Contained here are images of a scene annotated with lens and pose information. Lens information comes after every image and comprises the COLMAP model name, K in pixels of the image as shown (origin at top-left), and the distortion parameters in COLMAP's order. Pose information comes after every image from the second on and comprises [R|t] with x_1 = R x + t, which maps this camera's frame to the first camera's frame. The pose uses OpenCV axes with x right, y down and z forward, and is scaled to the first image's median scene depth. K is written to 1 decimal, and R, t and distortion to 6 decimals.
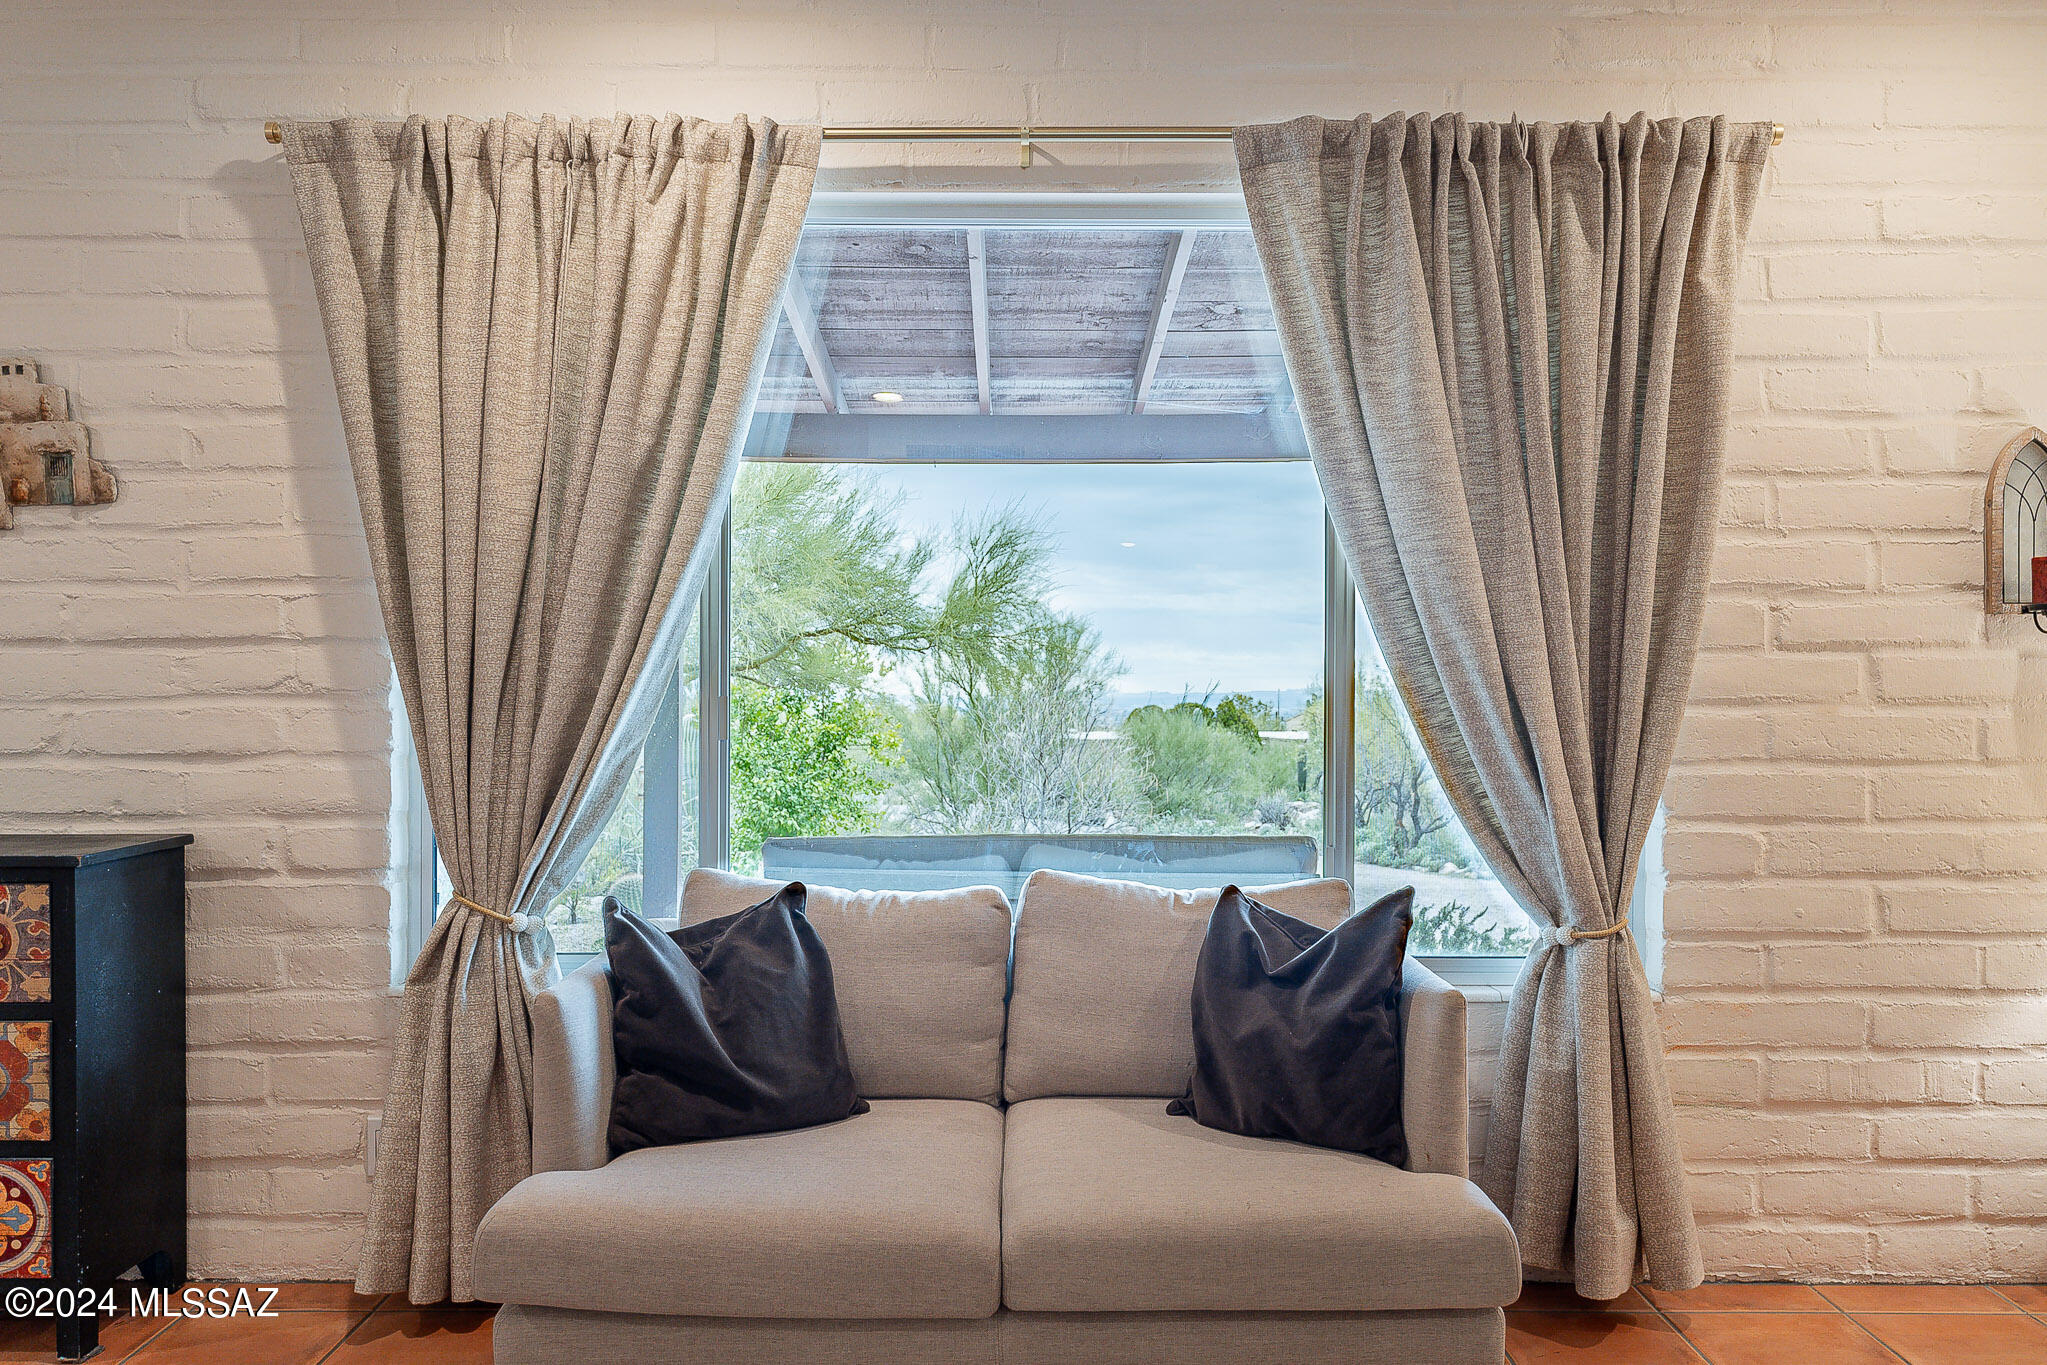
lens RADIAL K [[1604.8, 0, 965.9], [0, 1604.8, 689.8], [0, 0, 1]] dist [0.002124, 0.003534]
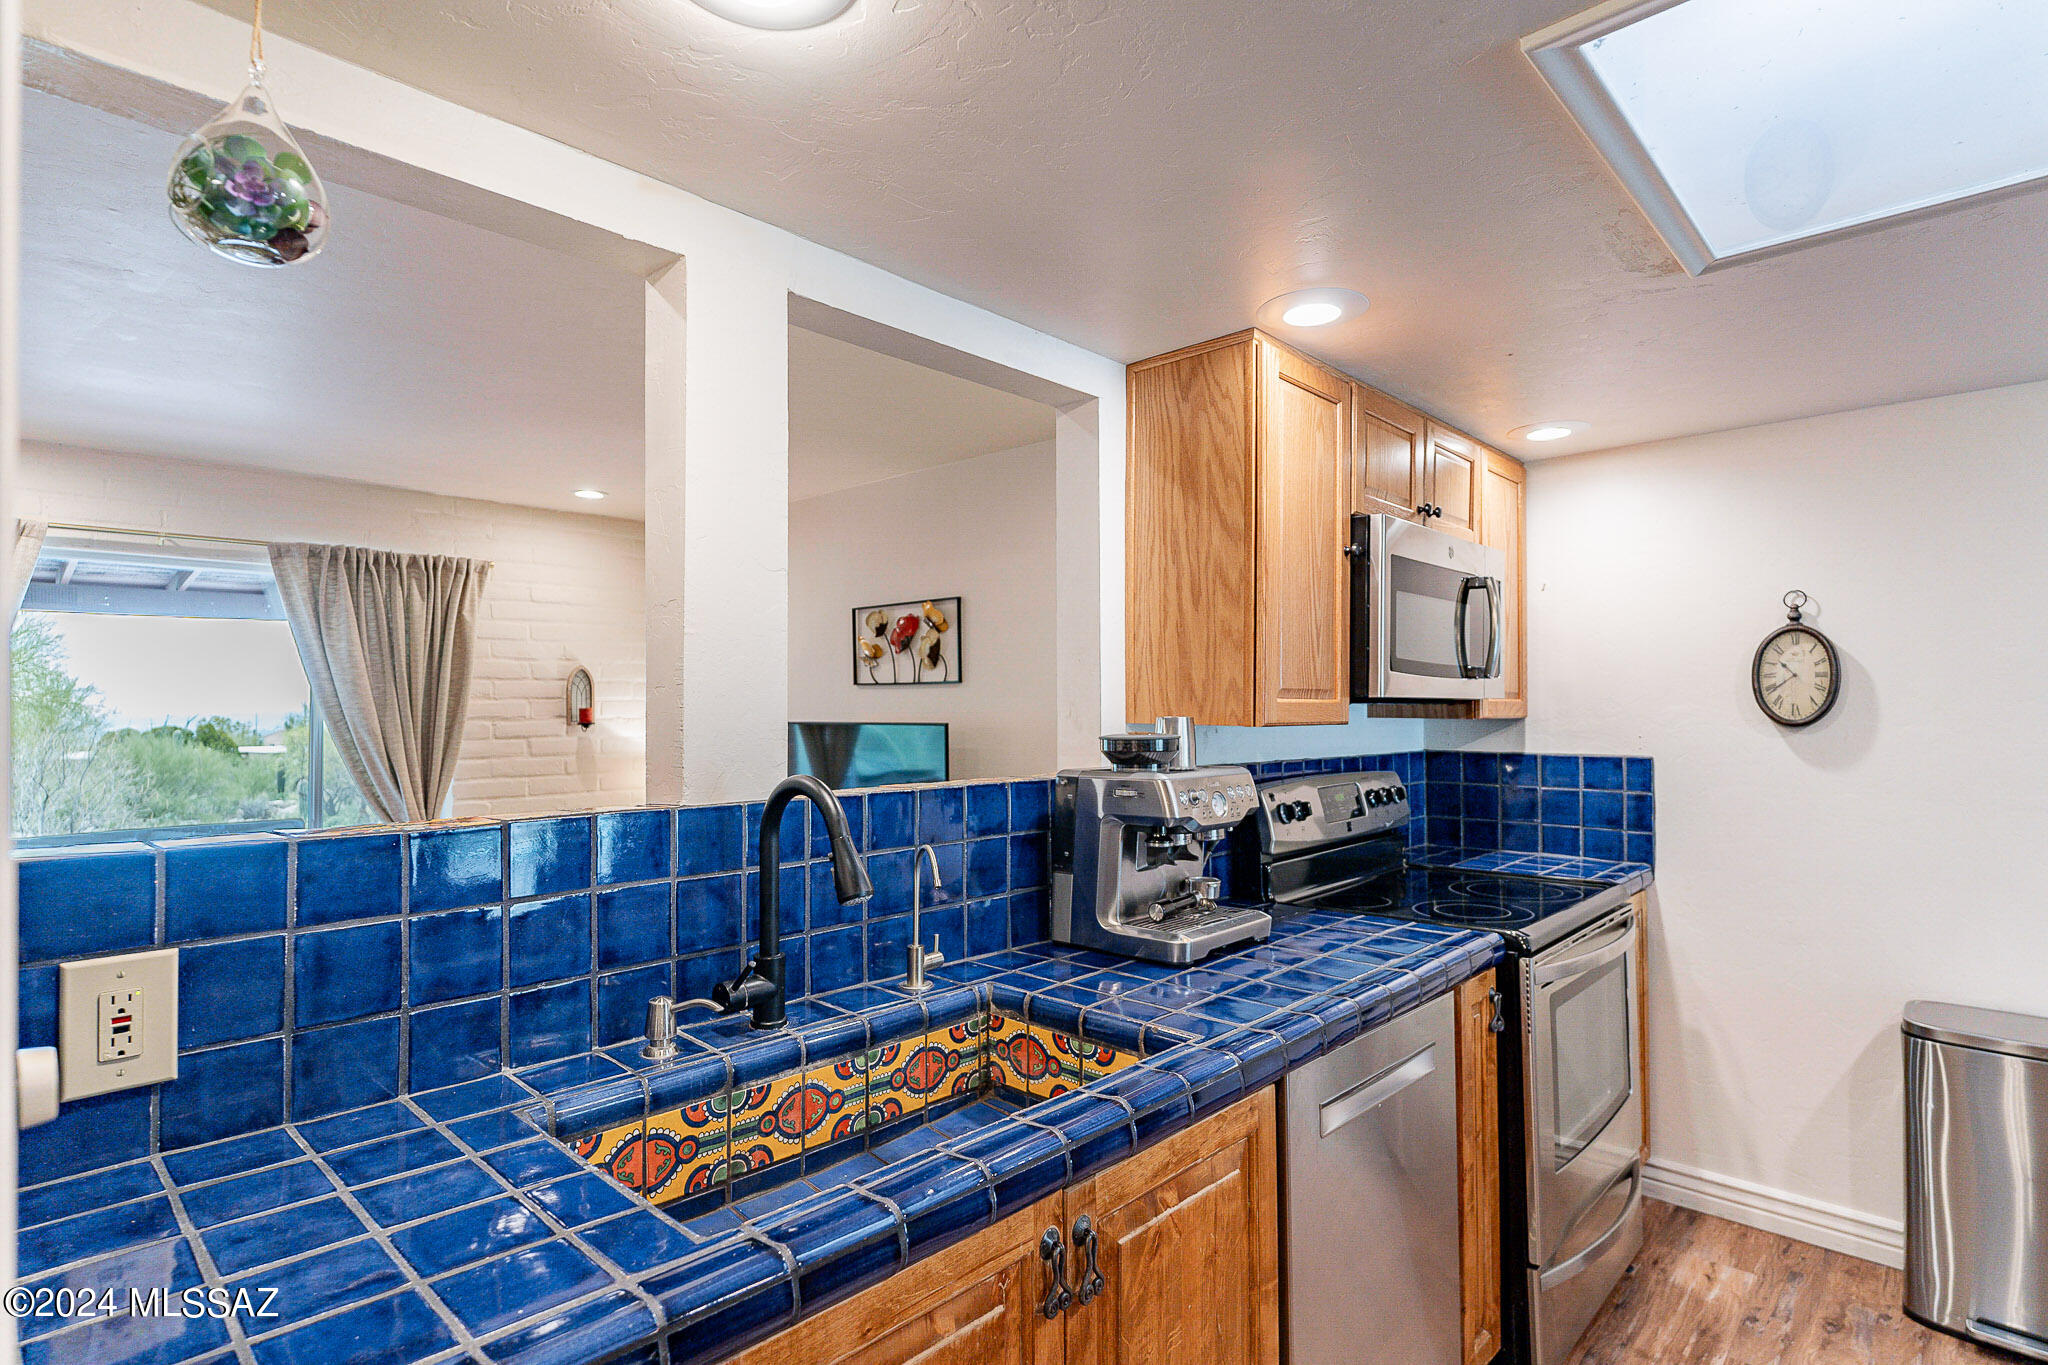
lens RADIAL K [[1044.8, 0, 1046.7], [0, 1044.8, 696.9], [0, 0, 1]] dist [-0.009150, 0.001982]
pose [[0.665419, 0.002870, 0.746465, -0.246215], [0.006375, 0.999934, -0.009528, -0.079657], [-0.746443, 0.011098, 0.665357, -1.037782]]
